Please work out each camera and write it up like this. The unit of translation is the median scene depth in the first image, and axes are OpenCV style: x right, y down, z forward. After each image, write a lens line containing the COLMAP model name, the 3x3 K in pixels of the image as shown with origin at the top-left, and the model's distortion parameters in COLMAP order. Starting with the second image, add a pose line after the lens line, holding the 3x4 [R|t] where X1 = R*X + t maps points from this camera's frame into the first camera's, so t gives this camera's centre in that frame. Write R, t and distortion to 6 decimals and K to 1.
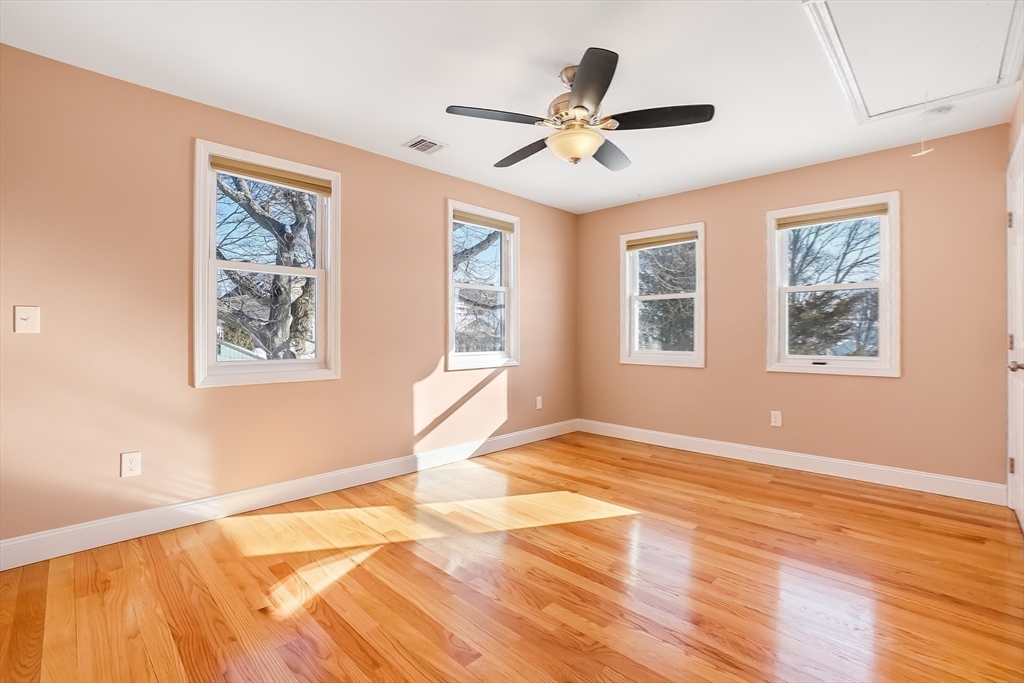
lens RADIAL K [[445.7, 0, 512.0], [0, 445.7, 341.5], [0, 0, 1]] dist [-0.041884, 0.000358]
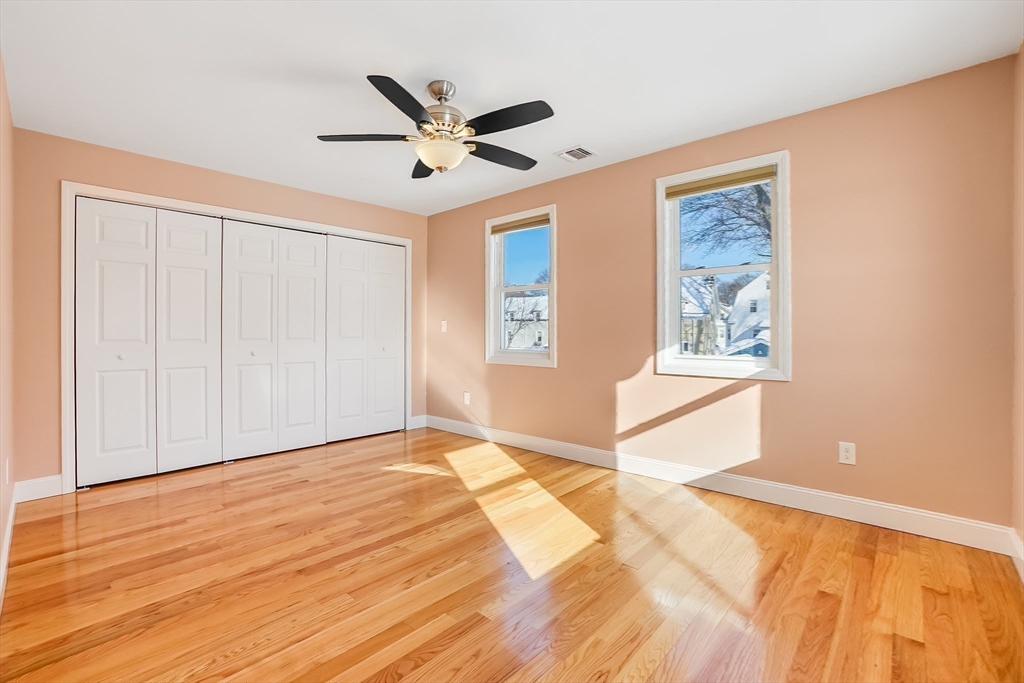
lens RADIAL K [[455.4, 0, 510.9], [0, 455.4, 337.5], [0, 0, 1]] dist [-0.041924, 0.000354]
pose [[0.044398, 0.012746, -0.998933, 0.905765], [-0.010319, 0.999871, 0.012300, -0.018621], [0.998961, 0.009761, 0.044524, 0.815289]]
